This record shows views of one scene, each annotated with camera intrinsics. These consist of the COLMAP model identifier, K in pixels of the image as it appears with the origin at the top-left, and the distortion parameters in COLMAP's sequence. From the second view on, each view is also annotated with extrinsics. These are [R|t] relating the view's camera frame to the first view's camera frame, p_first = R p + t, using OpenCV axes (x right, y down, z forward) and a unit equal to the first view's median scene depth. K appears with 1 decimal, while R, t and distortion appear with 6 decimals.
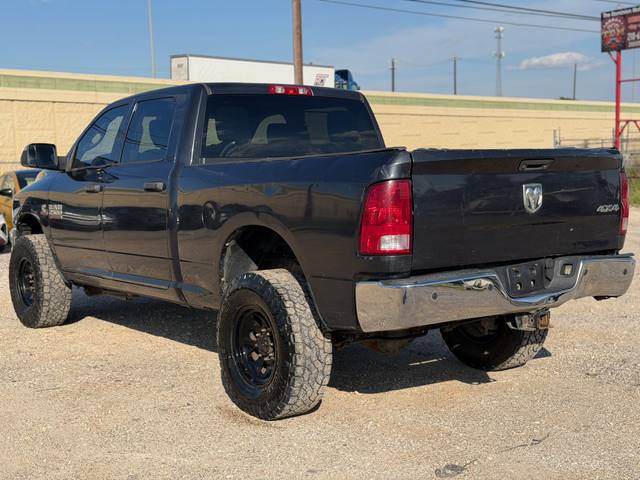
lens RADIAL K [[889.0, 0, 308.9], [0, 889.0, 242.9], [0, 0, 1]] dist [0.133685, -0.099095]
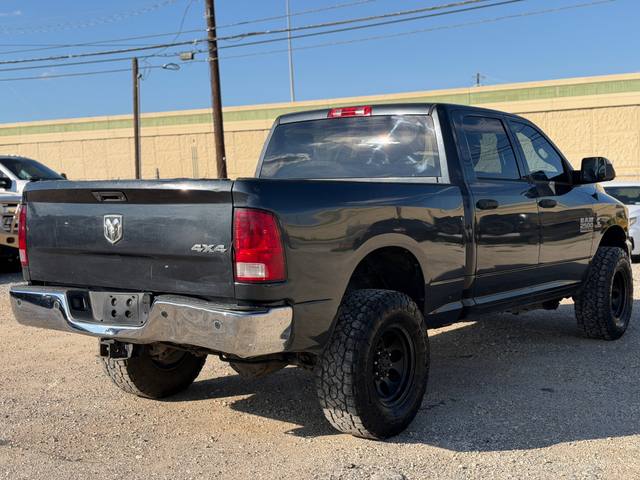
lens RADIAL K [[889.0, 0, 308.9], [0, 889.0, 242.9], [0, 0, 1]] dist [0.133685, -0.099095]
pose [[0.300425, 0.078819, -0.950543, 1.223393], [-0.072762, 0.995570, 0.059556, -0.105735], [0.951026, 0.051271, 0.304829, 0.862703]]
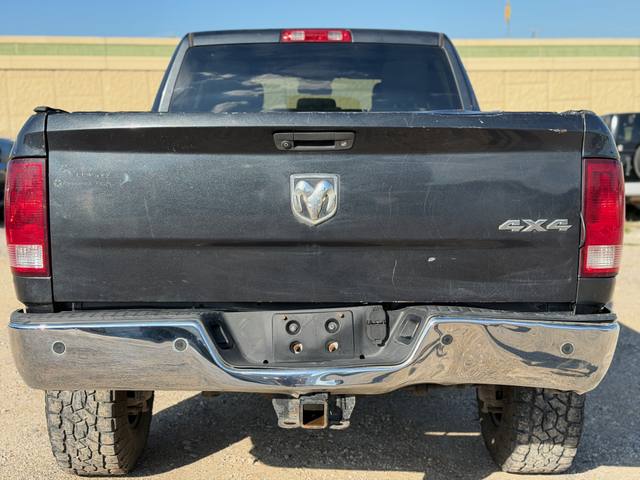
lens RADIAL K [[889.0, 0, 308.9], [0, 889.0, 242.9], [0, 0, 1]] dist [0.133685, -0.099095]
pose [[0.810194, 0.082106, -0.580382, 0.553562], [-0.063741, 0.996610, 0.052008, -0.049011], [0.582685, -0.005142, 0.812682, 0.511740]]
